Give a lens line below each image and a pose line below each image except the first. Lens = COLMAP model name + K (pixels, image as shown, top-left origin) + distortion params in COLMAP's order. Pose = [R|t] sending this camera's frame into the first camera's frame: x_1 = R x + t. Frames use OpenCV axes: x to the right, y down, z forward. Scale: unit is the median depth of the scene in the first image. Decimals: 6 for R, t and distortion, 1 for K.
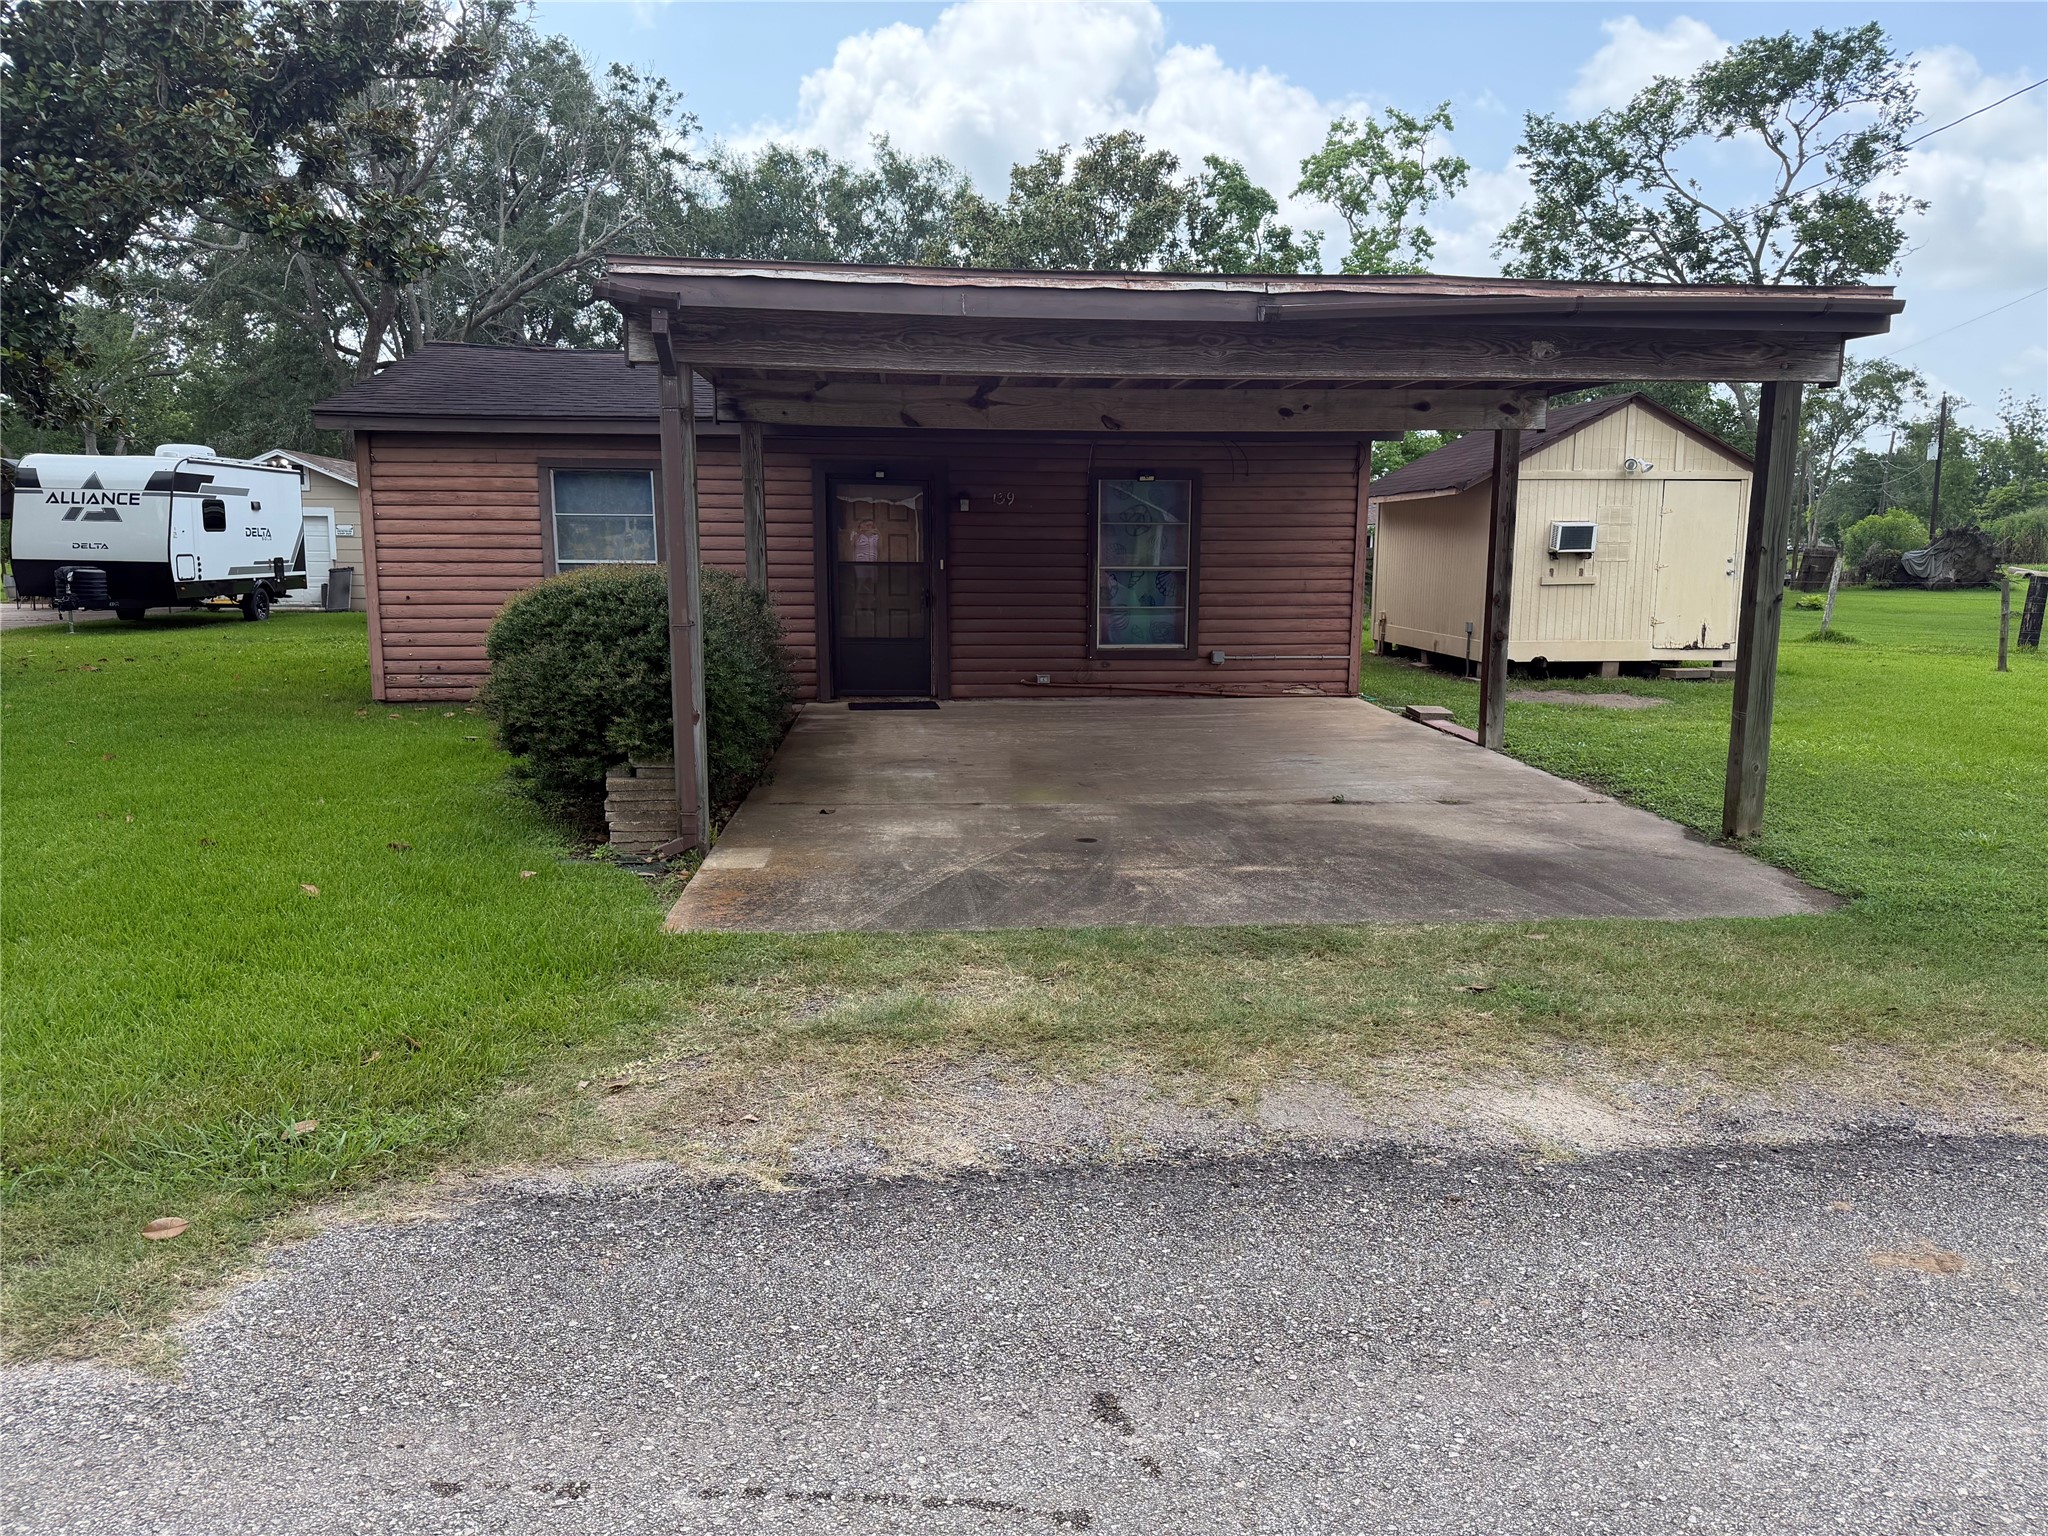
lens RADIAL K [[1482.4, 0, 1043.0], [0, 1482.4, 776.9], [0, 0, 1]] dist [0.063496, -0.075084]
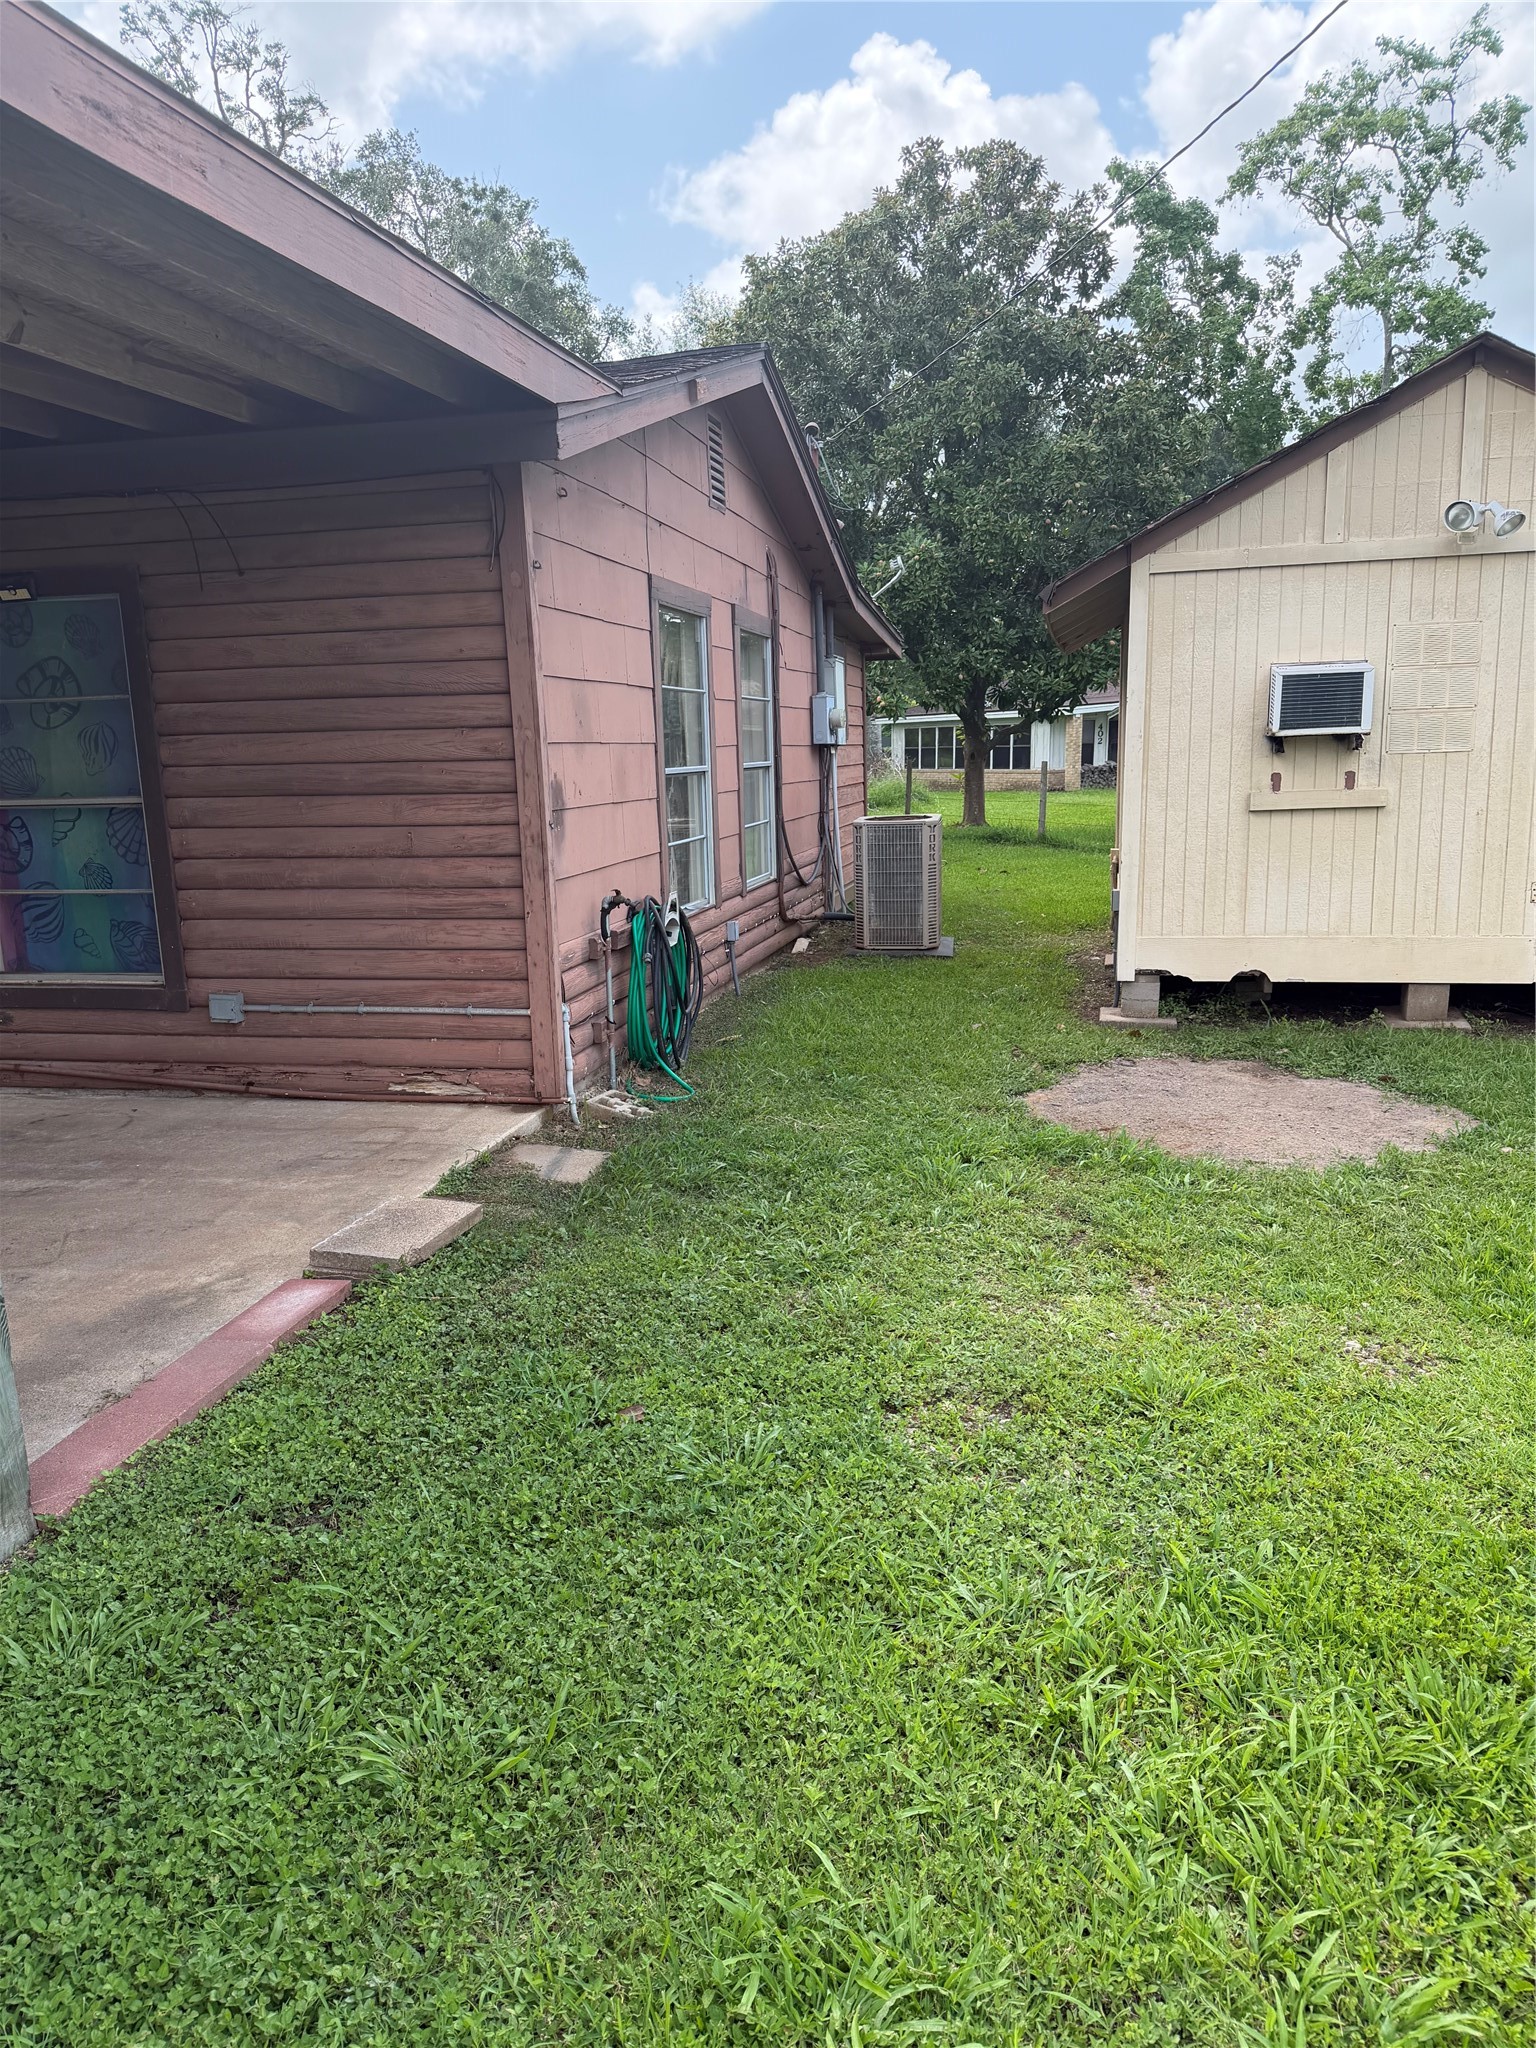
lens RADIAL K [[1483.7, 0, 768.0], [0, 1483.7, 1024.0], [0, 0, 1]] dist [0.027949, -0.020565]
pose [[0.952305, 0.028647, -0.303800, 0.184221], [-0.017496, 0.999072, 0.039363, -0.044589], [0.304645, -0.032171, 0.951922, 0.296042]]
